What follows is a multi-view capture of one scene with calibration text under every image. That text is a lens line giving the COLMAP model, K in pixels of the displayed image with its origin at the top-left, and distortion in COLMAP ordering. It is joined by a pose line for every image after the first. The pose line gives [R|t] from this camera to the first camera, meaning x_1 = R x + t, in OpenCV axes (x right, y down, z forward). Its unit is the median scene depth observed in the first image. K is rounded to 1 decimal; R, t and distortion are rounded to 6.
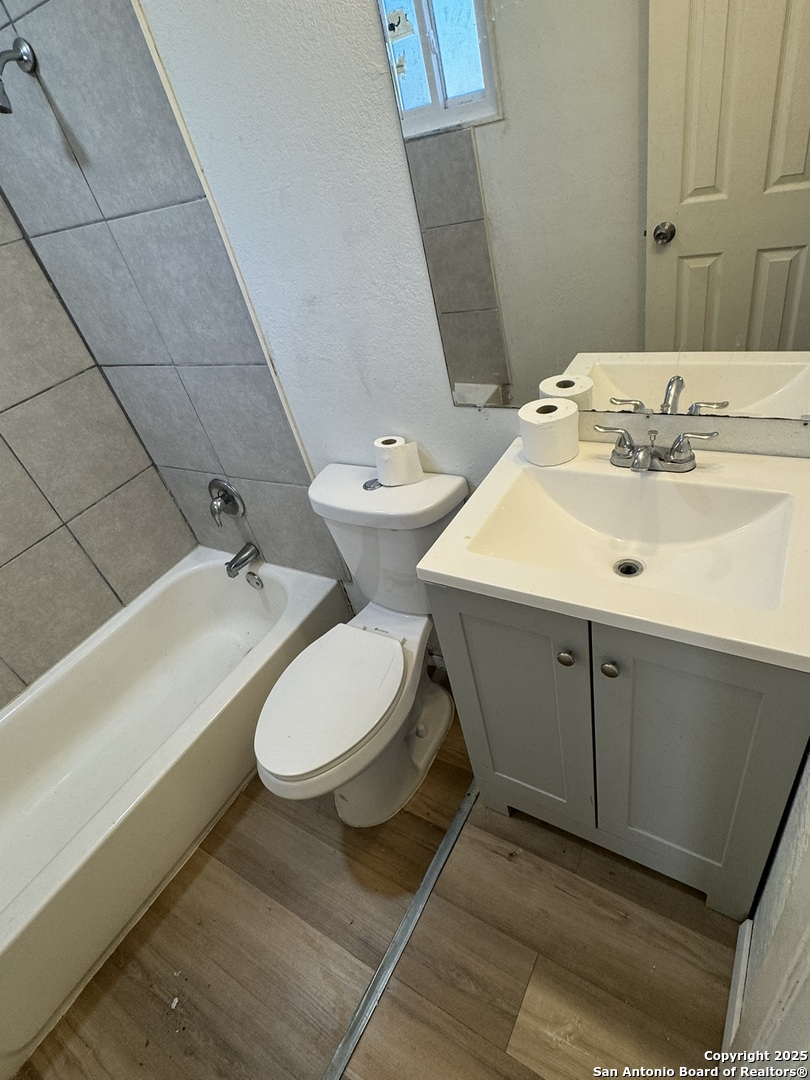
lens RADIAL K [[568.0, 0, 401.3], [0, 568.0, 534.0], [0, 0, 1]] dist [0.003225, -0.001033]
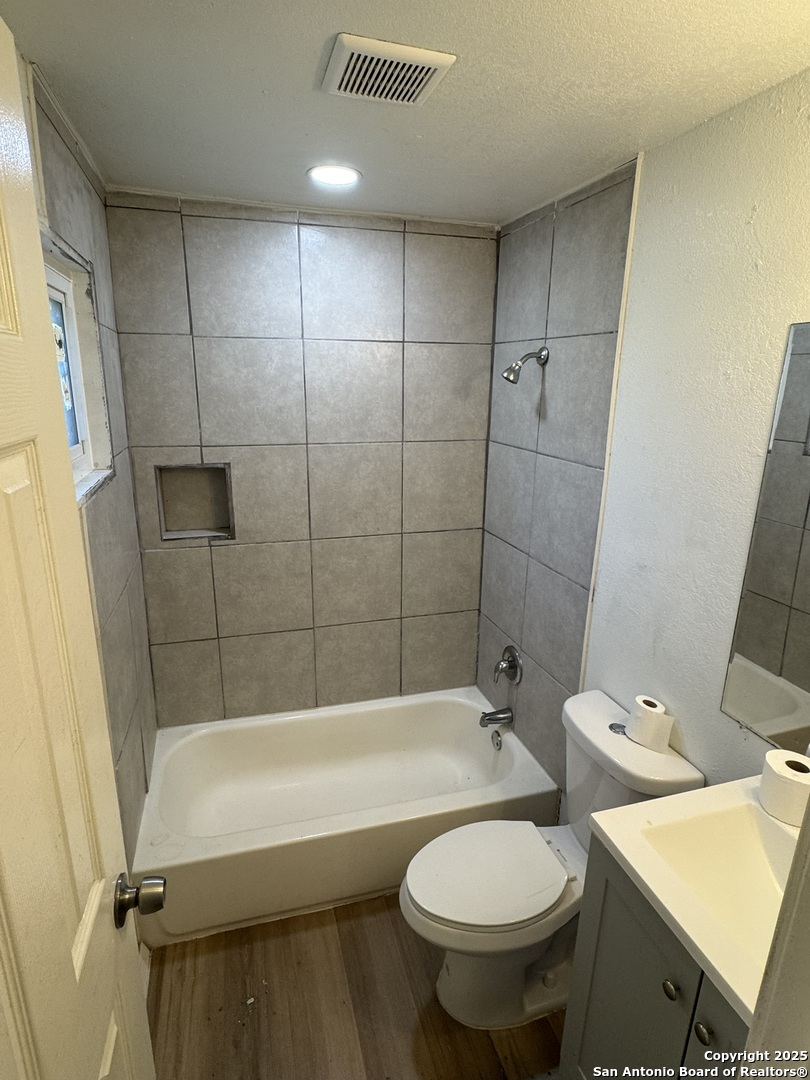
lens RADIAL K [[568.0, 0, 401.3], [0, 568.0, 534.0], [0, 0, 1]] dist [0.003225, -0.001033]
pose [[0.719202, 0.396722, -0.570404, 0.112166], [-0.541191, 0.834713, -0.101817, -0.055510], [0.435730, 0.381924, 0.815030, -0.200260]]
